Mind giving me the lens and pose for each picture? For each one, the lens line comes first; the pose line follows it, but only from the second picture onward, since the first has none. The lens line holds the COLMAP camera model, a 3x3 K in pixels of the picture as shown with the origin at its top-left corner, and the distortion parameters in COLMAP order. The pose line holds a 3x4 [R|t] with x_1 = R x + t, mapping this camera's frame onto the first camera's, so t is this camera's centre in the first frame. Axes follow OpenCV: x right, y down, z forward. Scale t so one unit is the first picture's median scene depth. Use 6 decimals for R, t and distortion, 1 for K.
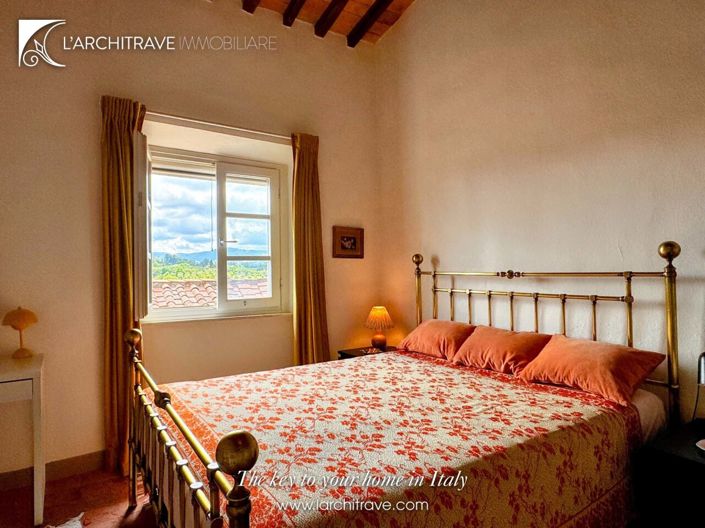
lens RADIAL K [[426.7, 0, 353.6], [0, 426.7, 260.9], [0, 0, 1]] dist [-0.035434, 0.000698]
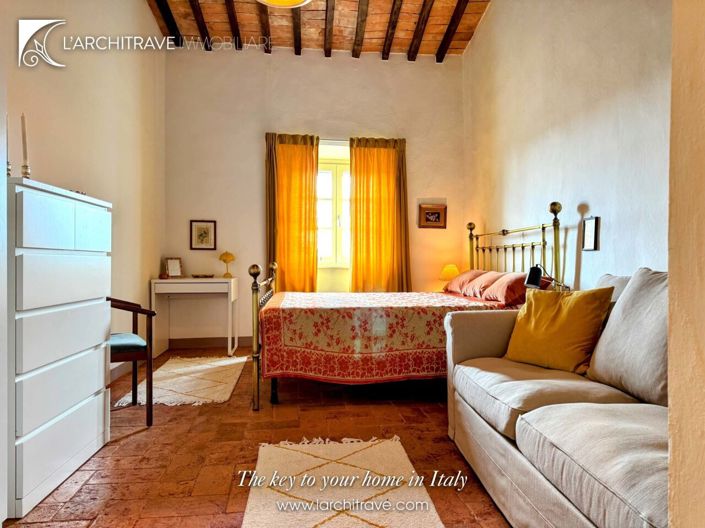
lens RADIAL K [[490.7, 0, 353.7], [0, 490.7, 264.2], [0, 0, 1]] dist [0.000040, -0.001786]
pose [[0.882148, 0.015196, -0.470727, 0.512697], [-0.005172, 0.999732, 0.022580, 0.074848], [0.470944, -0.017484, 0.881990, -0.472658]]
